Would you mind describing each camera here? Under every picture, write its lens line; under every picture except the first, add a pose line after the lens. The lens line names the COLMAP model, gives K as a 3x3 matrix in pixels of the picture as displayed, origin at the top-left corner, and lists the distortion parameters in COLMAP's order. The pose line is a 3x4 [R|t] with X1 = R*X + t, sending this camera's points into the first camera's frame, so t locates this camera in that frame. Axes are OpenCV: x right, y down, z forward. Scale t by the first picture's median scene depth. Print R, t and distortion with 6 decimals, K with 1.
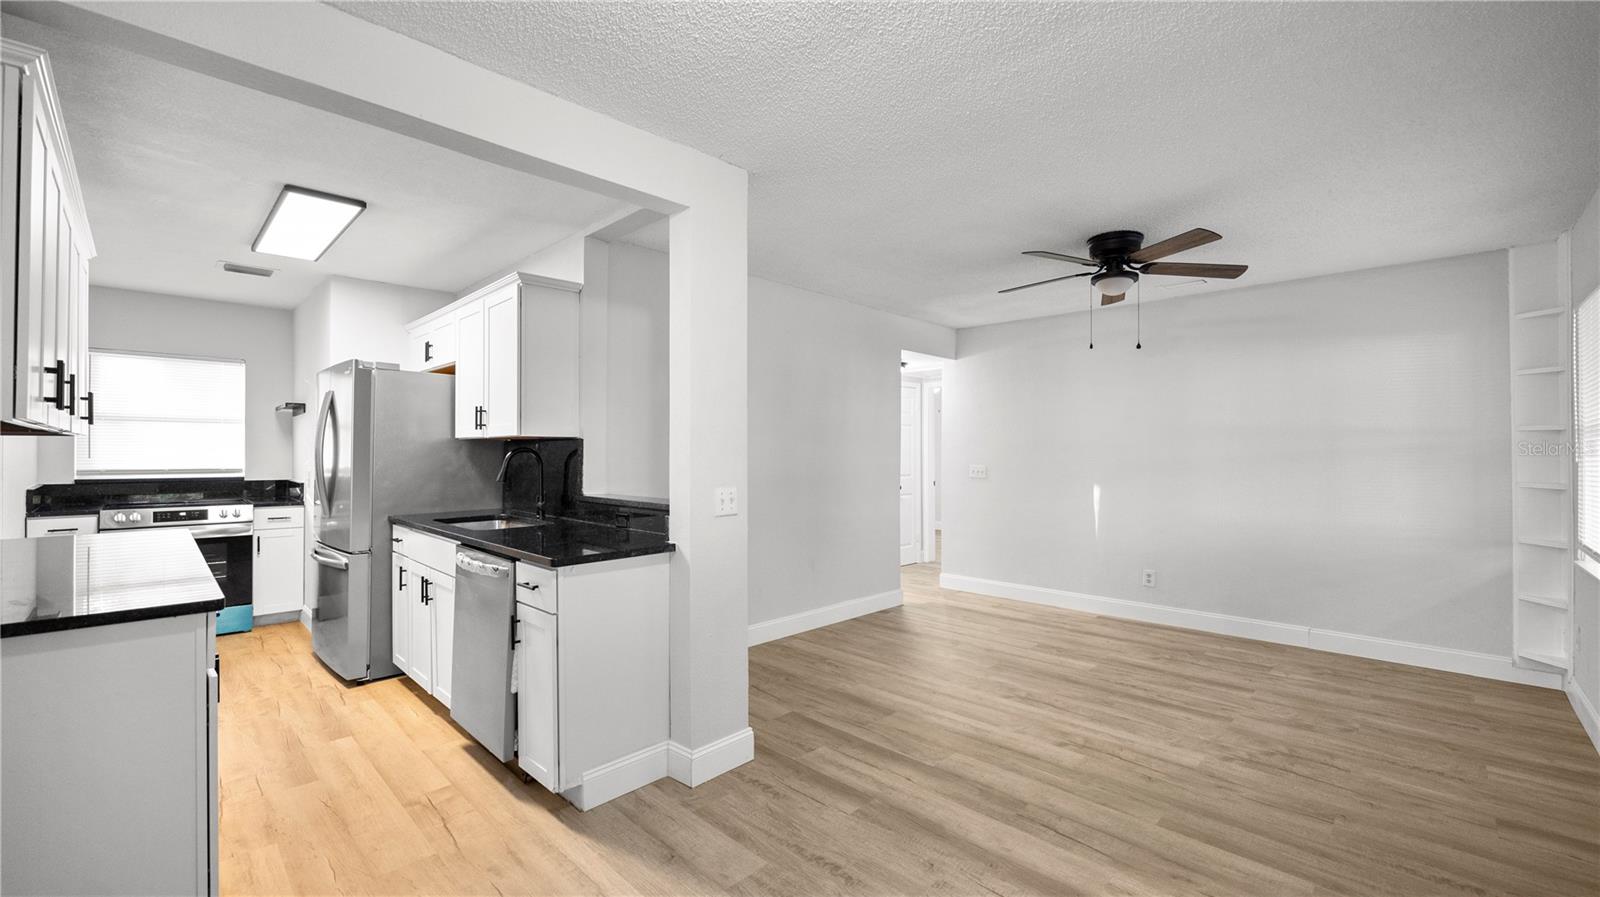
lens RADIAL K [[652.1, 0, 799.4], [0, 652.1, 448.9], [0, 0, 1]] dist [-0.011609, 0.000756]
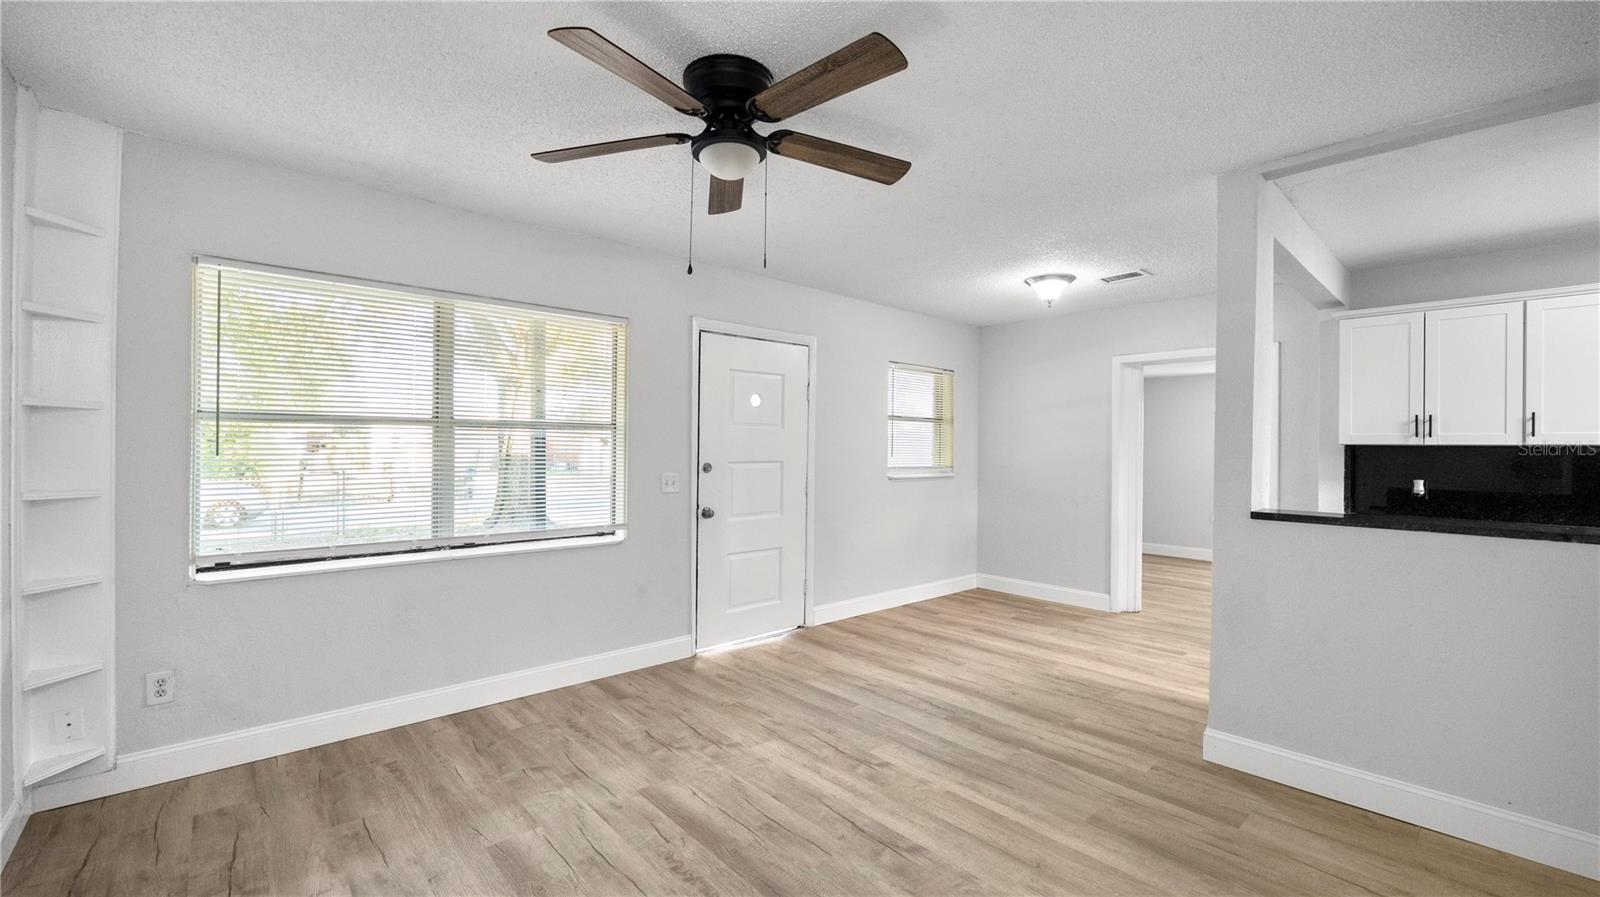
lens RADIAL K [[652.1, 0, 798.2], [0, 652.1, 447.3], [0, 0, 1]] dist [-0.011609, 0.000756]
pose [[-0.998069, -0.011715, 0.061008, 0.374284], [-0.012018, 0.999917, -0.004596, 0.004034], [-0.060949, -0.005320, -0.998127, 1.526444]]
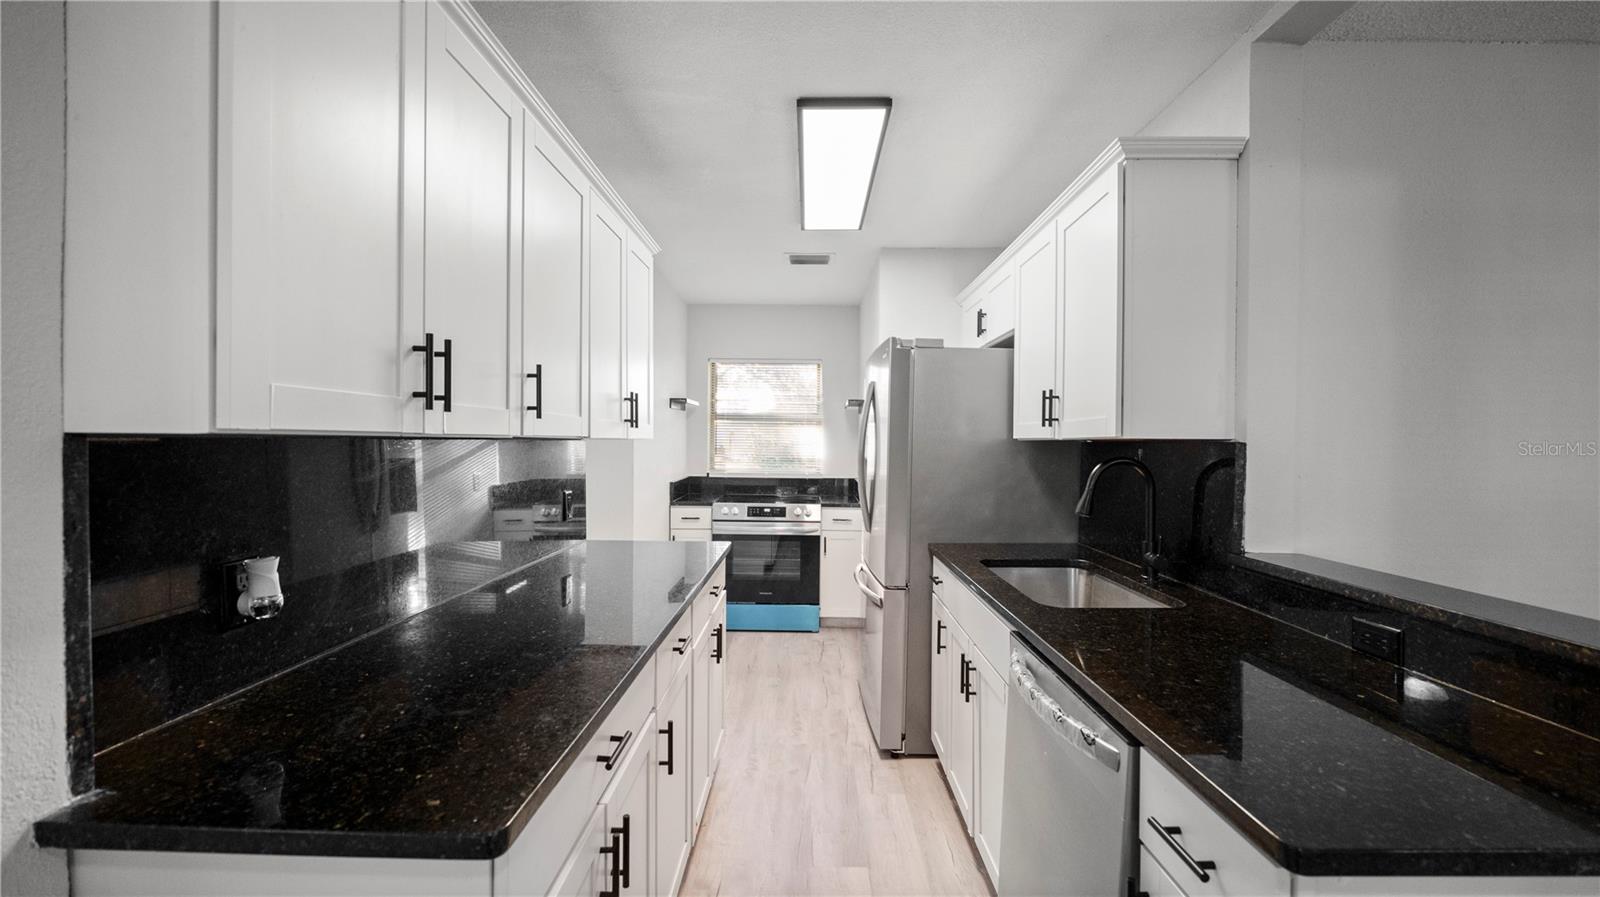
lens RADIAL K [[652.1, 0, 799.9], [0, 652.1, 449.8], [0, 0, 1]] dist [-0.011609, 0.000756]
pose [[0.691456, 0.014107, -0.722281, -0.194864], [-0.004880, 0.999878, 0.014857, -0.014889], [0.722402, -0.006749, 0.691440, 0.375038]]
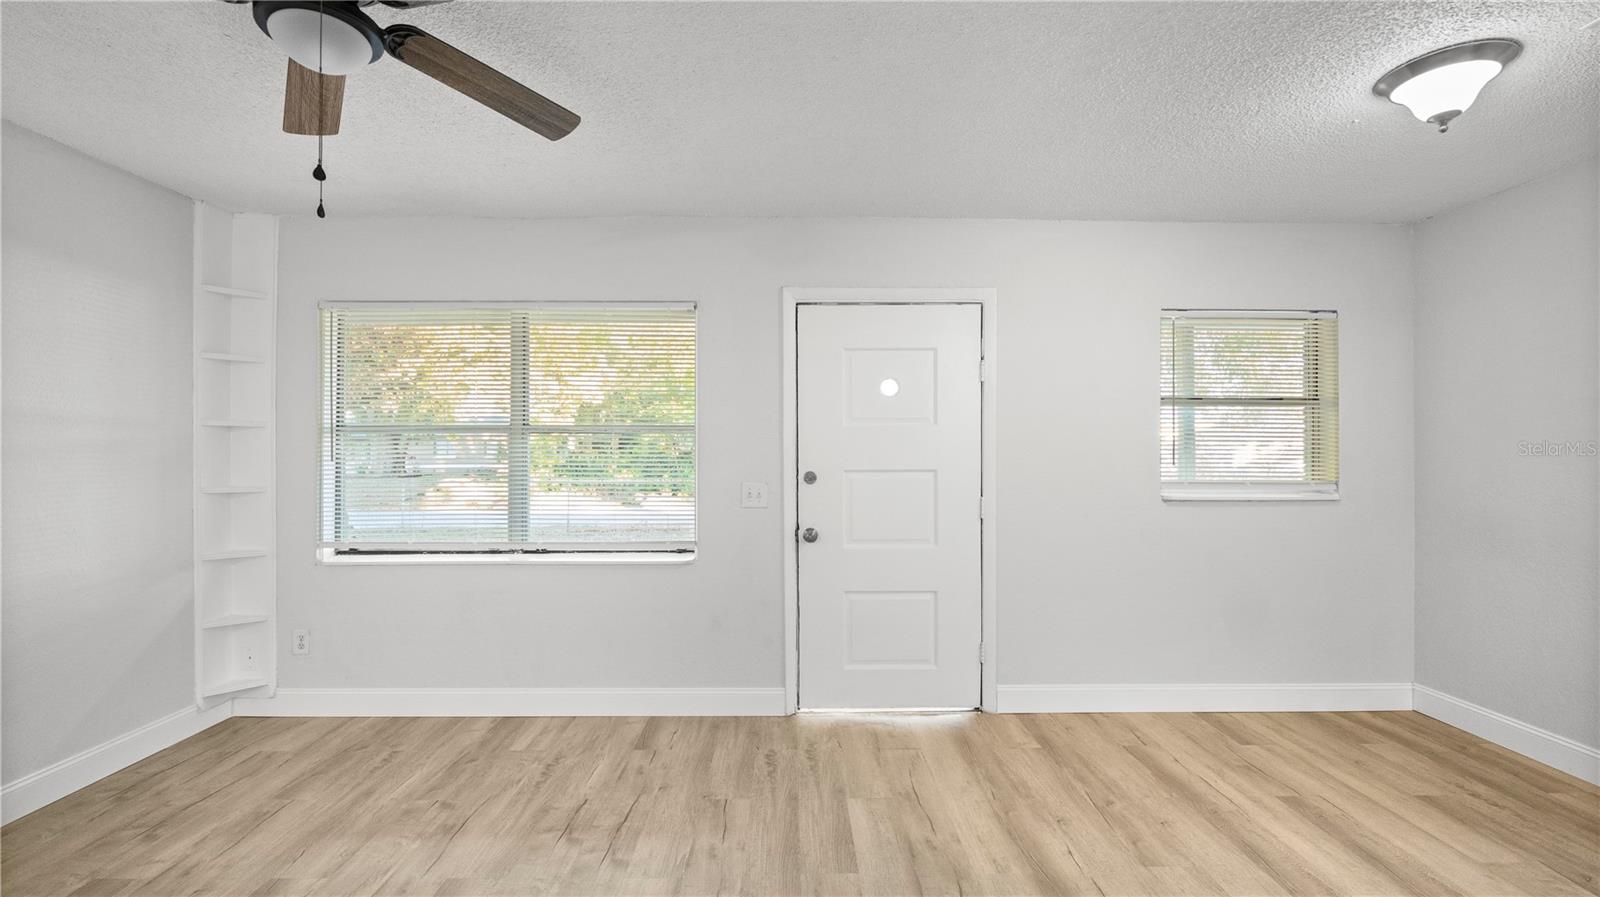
lens RADIAL K [[652.1, 0, 798.2], [0, 652.1, 447.1], [0, 0, 1]] dist [-0.011609, 0.000756]
pose [[-0.712319, 0.001420, 0.701855, -0.010005], [-0.005236, 0.999959, -0.007337, 0.001606], [-0.701836, -0.008901, -0.712283, 1.044366]]
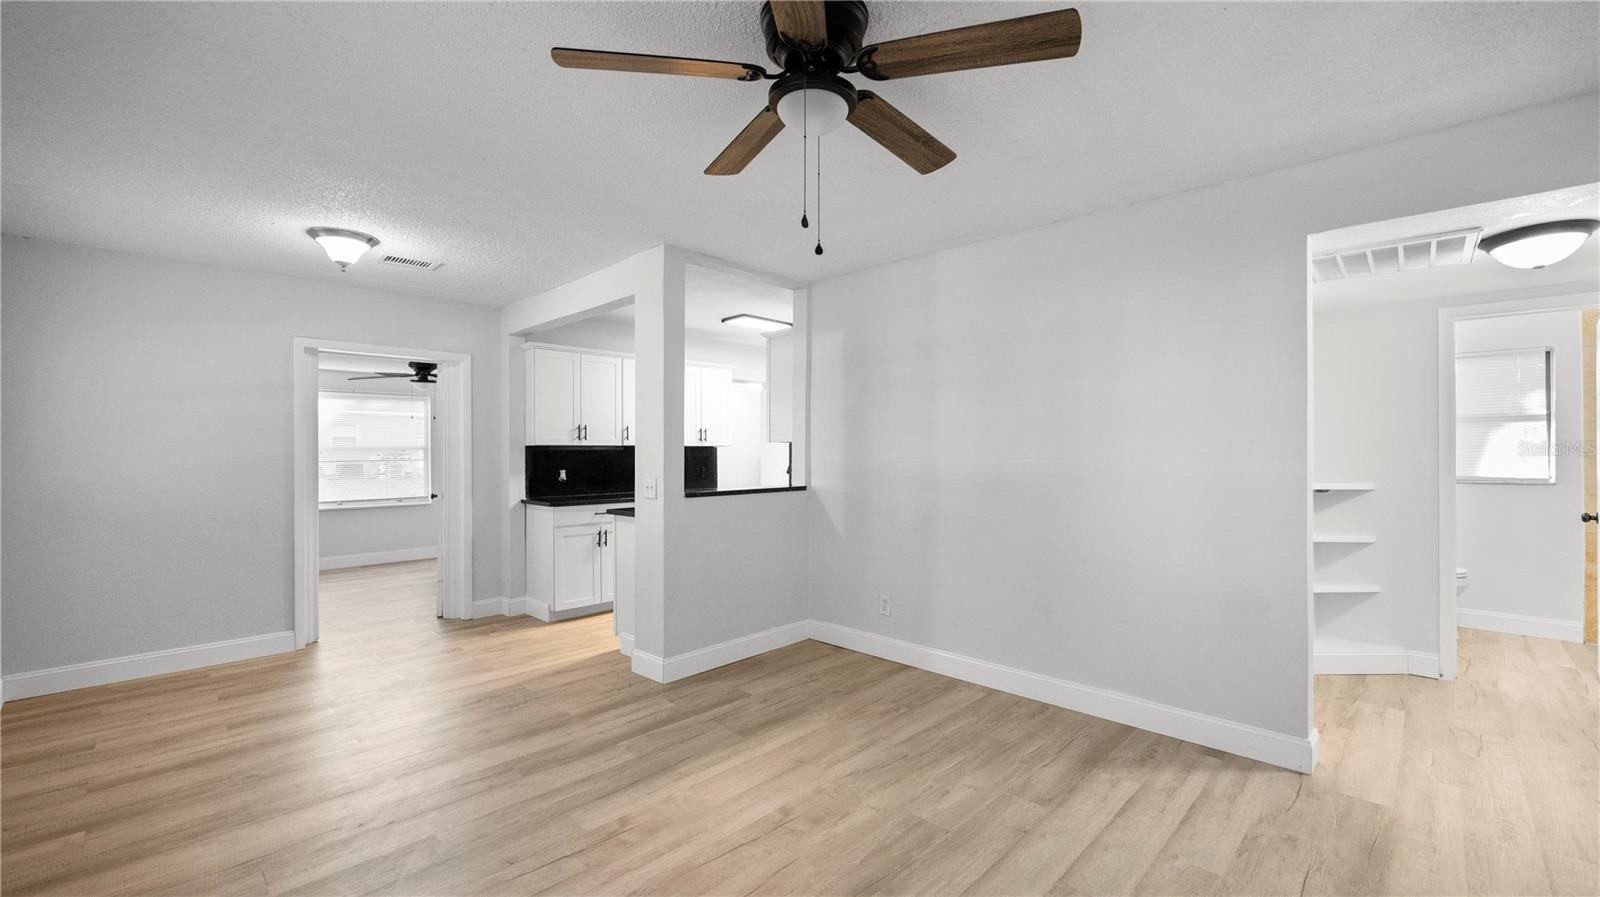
lens RADIAL K [[652.1, 0, 805.3], [0, 652.1, 449.9], [0, 0, 1]] dist [-0.011609, 0.000756]
pose [[0.007019, -0.004028, -0.999967, 0.945424], [0.008306, 0.999958, -0.003970, 0.004005], [0.999941, -0.008278, 0.007052, 0.959412]]
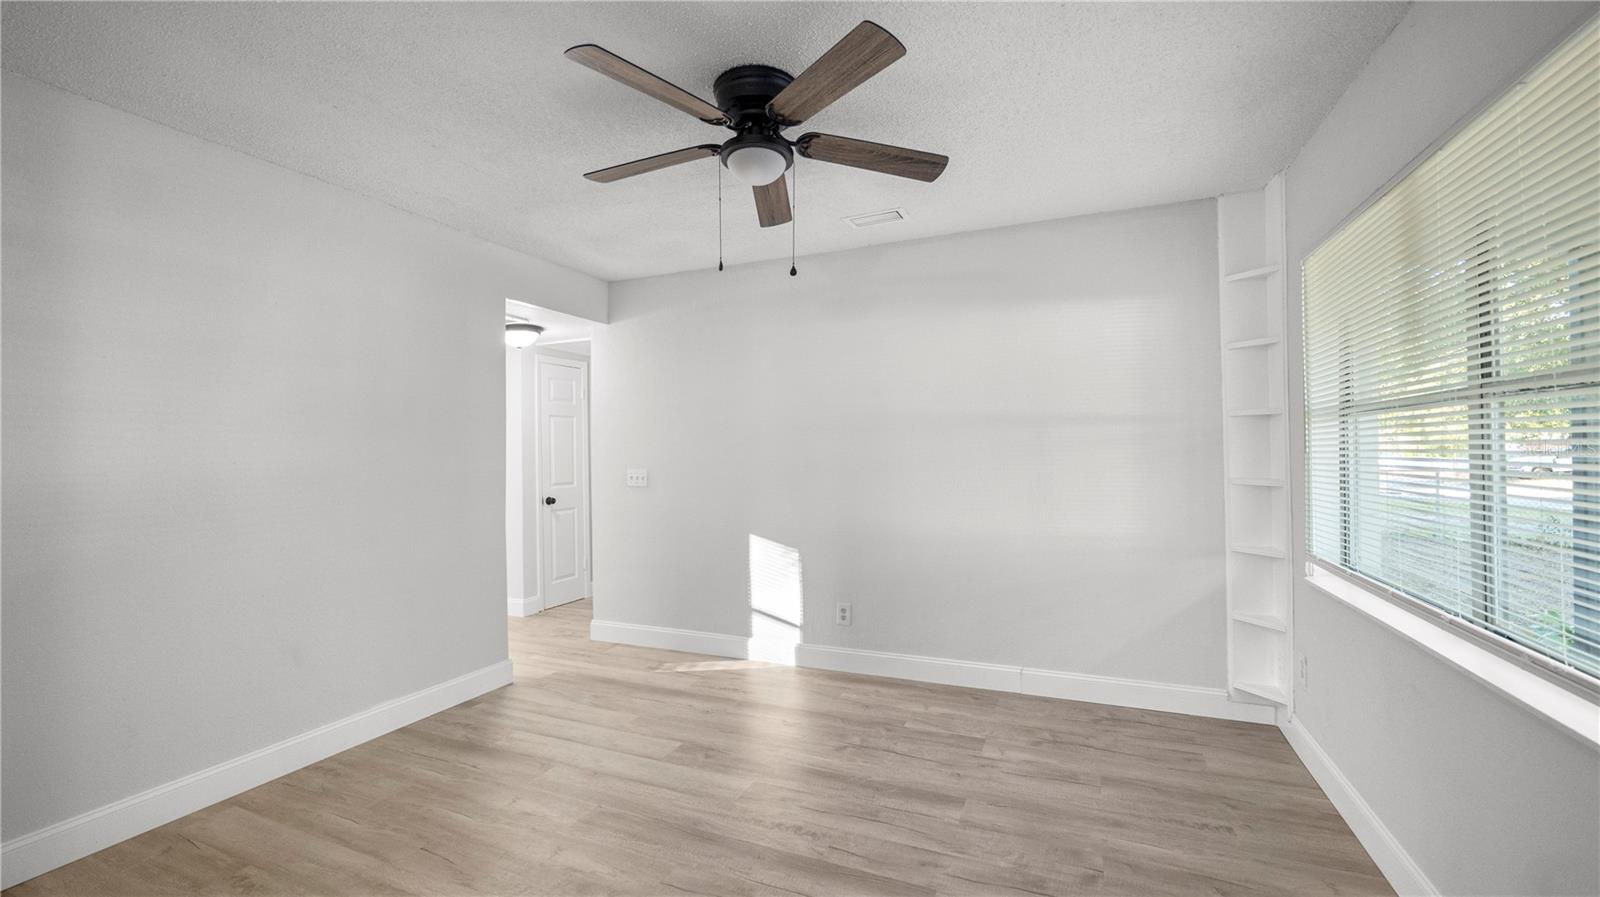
lens RADIAL K [[652.1, 0, 799.0], [0, 652.1, 449.0], [0, 0, 1]] dist [-0.011609, 0.000756]
pose [[0.931331, -0.012213, 0.363968, 0.292125], [0.012466, 0.999921, 0.001653, 0.005605], [-0.363960, 0.002998, 0.931410, 0.419096]]
